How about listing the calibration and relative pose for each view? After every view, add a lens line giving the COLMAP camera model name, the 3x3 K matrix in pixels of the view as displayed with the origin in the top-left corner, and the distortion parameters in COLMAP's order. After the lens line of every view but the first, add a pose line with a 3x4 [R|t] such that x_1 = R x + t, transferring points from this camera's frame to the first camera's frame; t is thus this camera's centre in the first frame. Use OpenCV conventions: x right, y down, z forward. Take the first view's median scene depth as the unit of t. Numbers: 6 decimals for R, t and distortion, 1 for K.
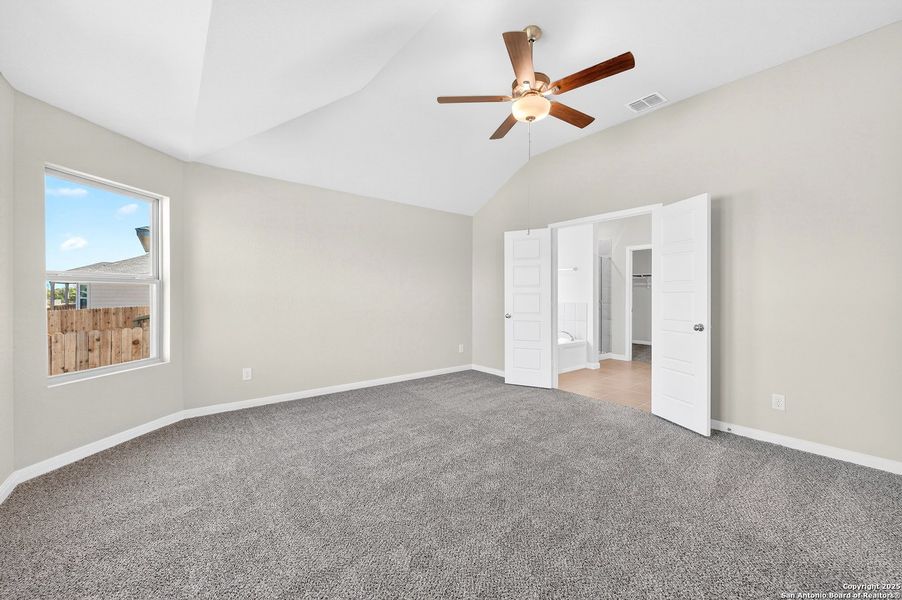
lens RADIAL K [[356.9, 0, 452.1], [0, 356.9, 296.7], [0, 0, 1]] dist [-0.000488, -0.000101]
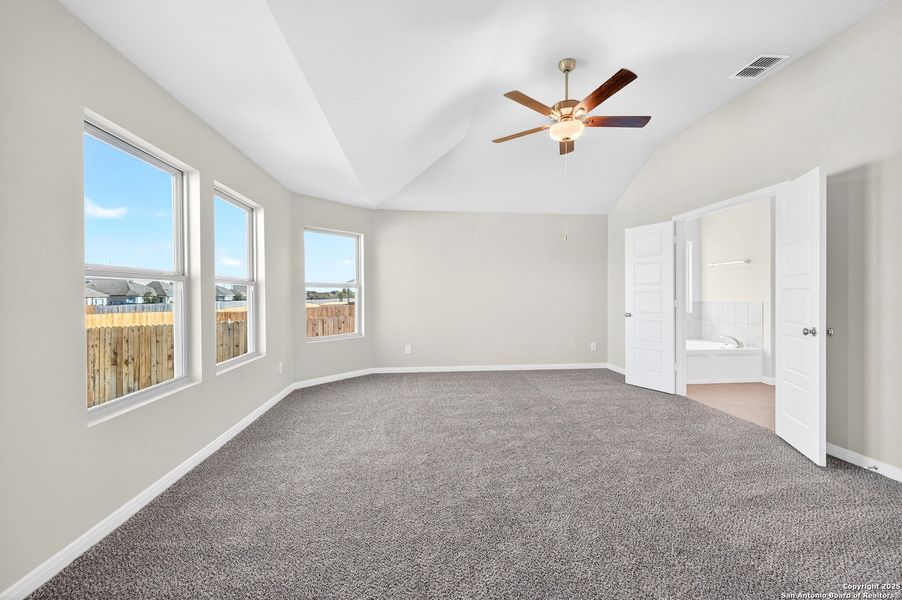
lens RADIAL K [[356.9, 0, 448.6], [0, 356.9, 297.9], [0, 0, 1]] dist [-0.000488, -0.000101]
pose [[0.834575, 0.000492, -0.550894, 0.395526], [0.002500, 0.999986, 0.004680, 0.002273], [0.550888, -0.005283, 0.834562, -0.124467]]
